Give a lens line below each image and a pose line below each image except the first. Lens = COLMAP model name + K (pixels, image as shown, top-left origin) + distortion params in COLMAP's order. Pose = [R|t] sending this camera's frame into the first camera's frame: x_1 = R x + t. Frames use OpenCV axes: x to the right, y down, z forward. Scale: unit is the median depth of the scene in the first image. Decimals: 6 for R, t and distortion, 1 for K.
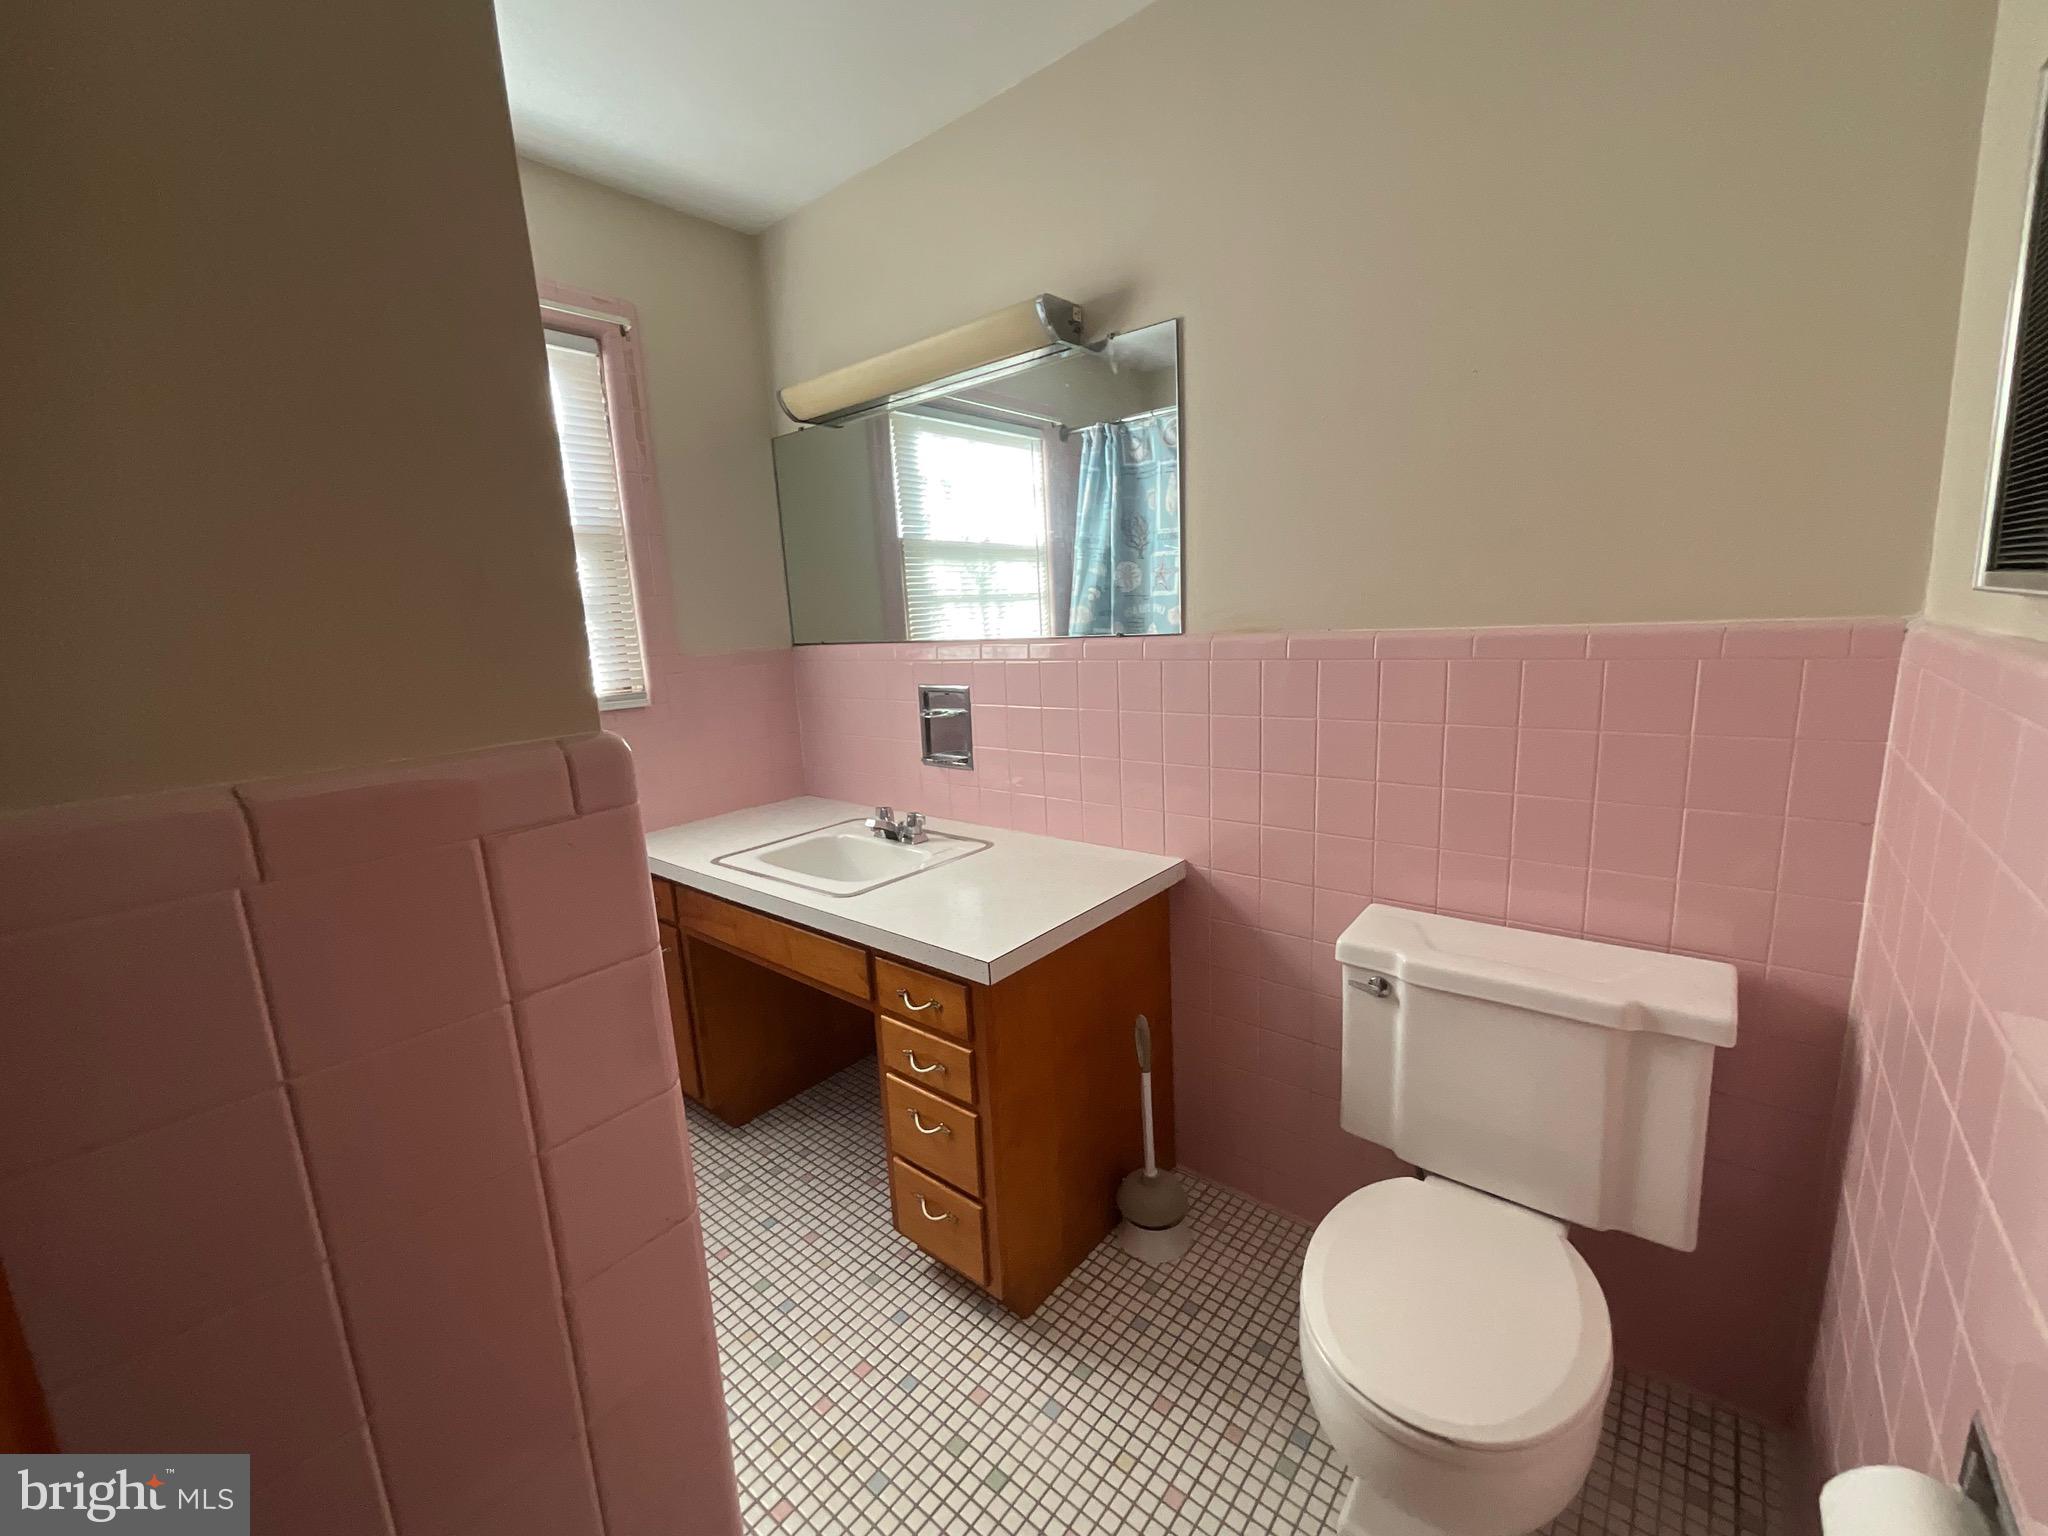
lens RADIAL K [[826.1, 0, 1021.7], [0, 826.1, 768.9], [0, 0, 1]] dist [-0.002152, -0.000075]
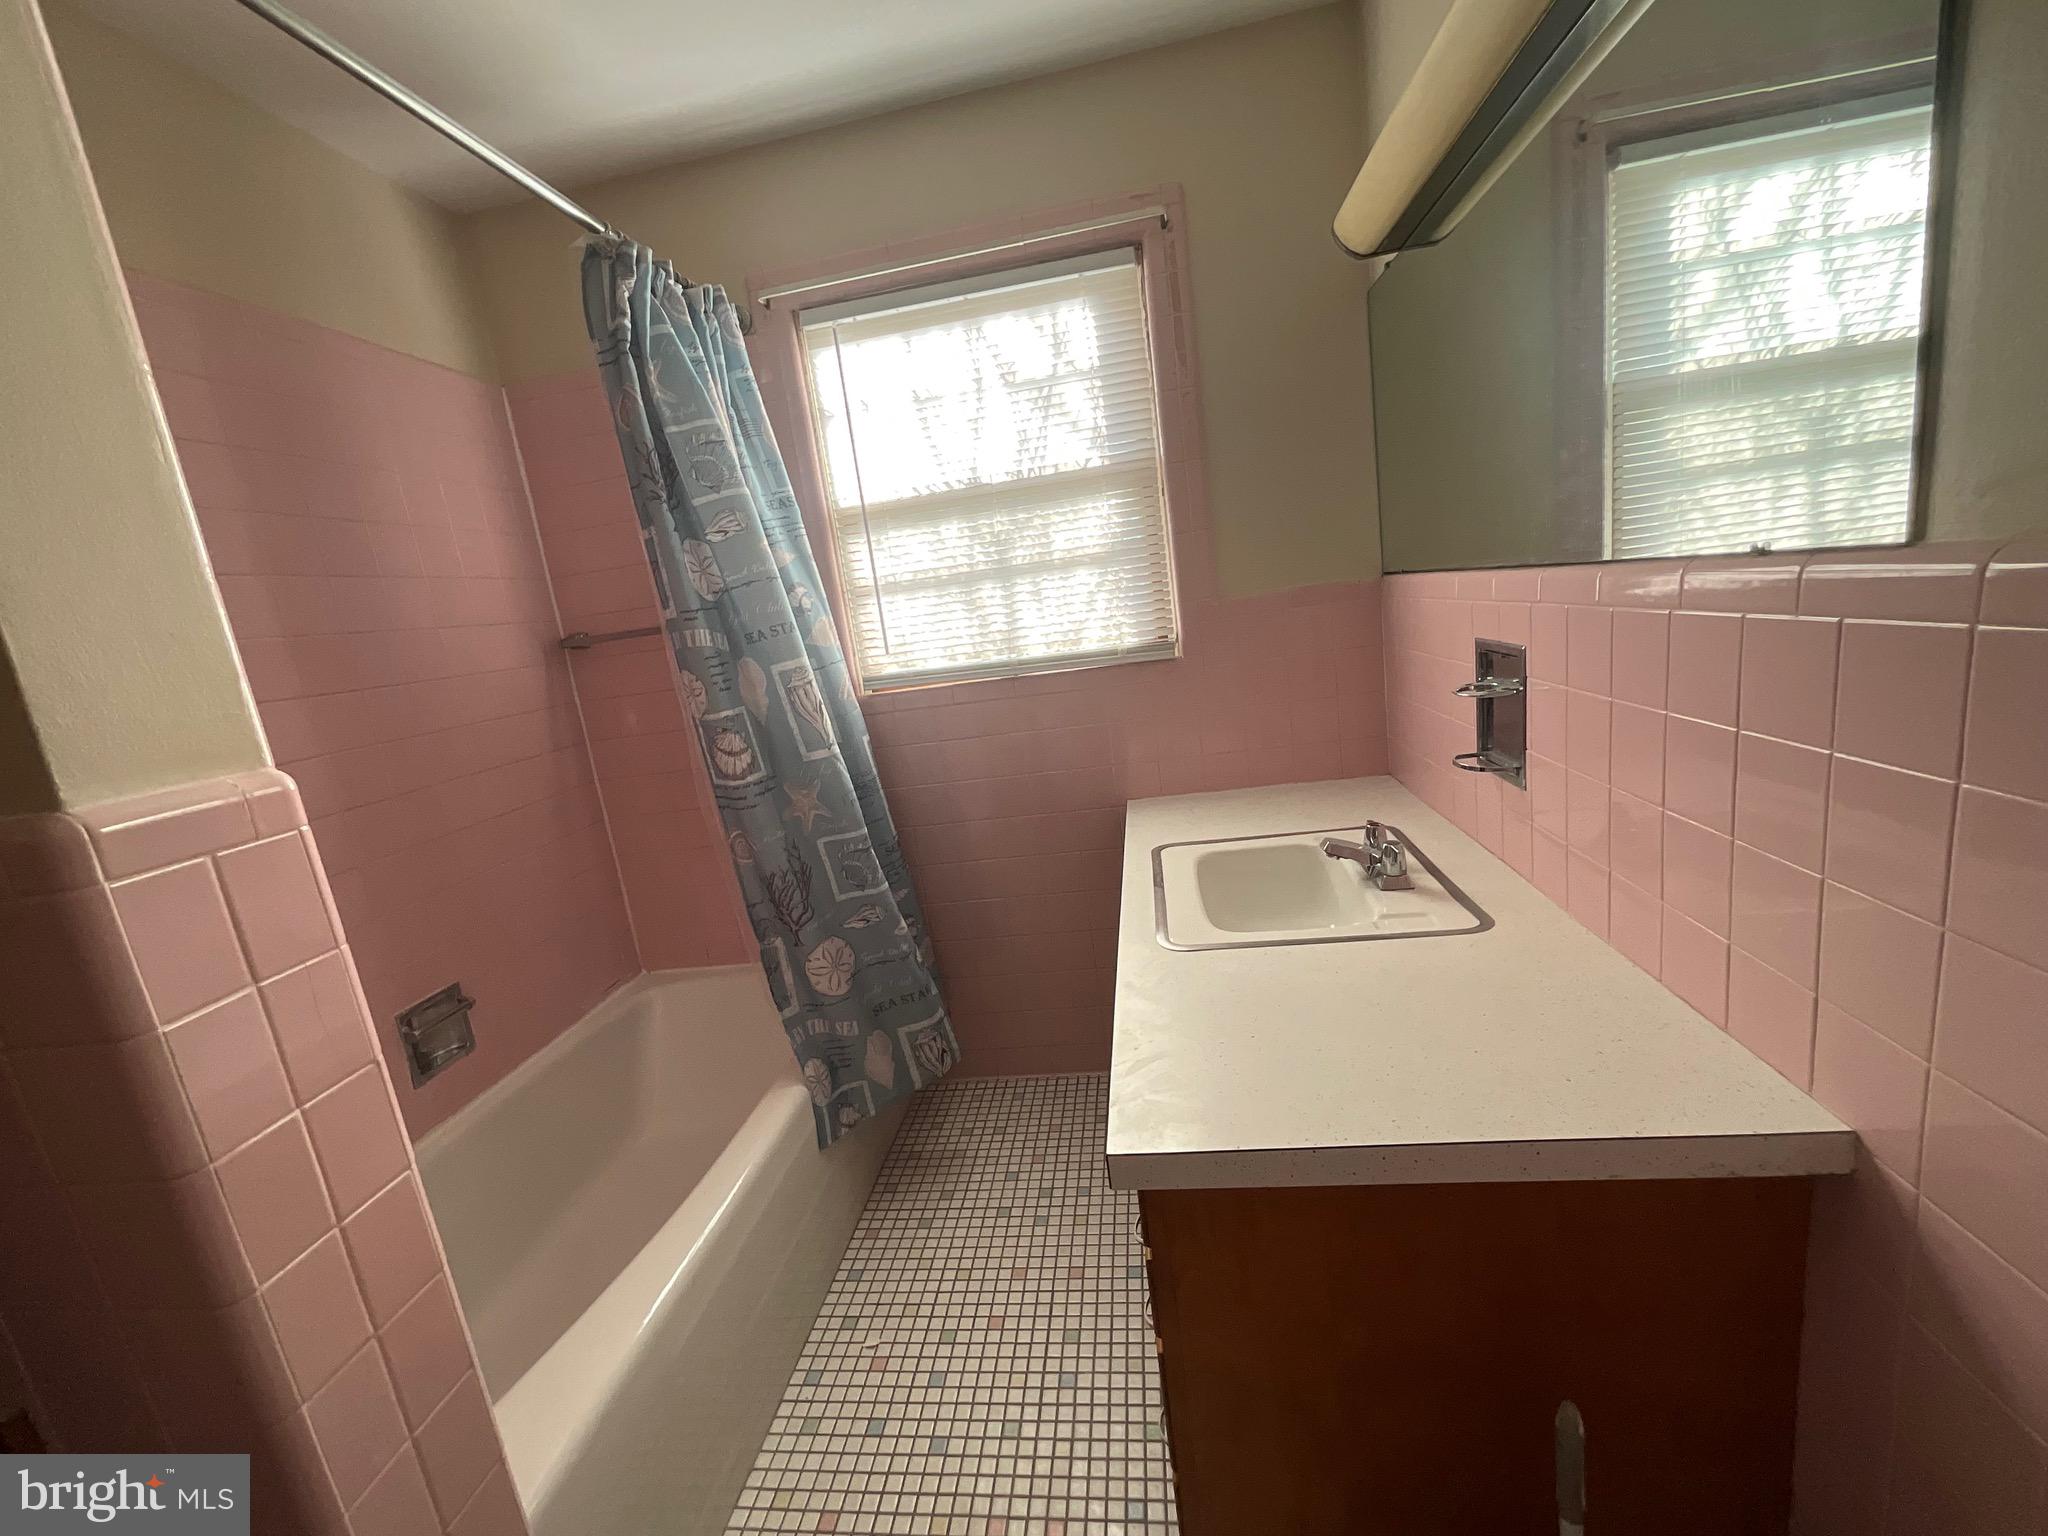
lens RADIAL K [[826.1, 0, 1029.5], [0, 826.1, 766.5], [0, 0, 1]] dist [-0.002152, -0.000075]
pose [[0.542906, 0.143283, -0.827480, 0.230653], [-0.051601, 0.989167, 0.137426, -0.076415], [0.838207, -0.031911, 0.544418, 0.382922]]
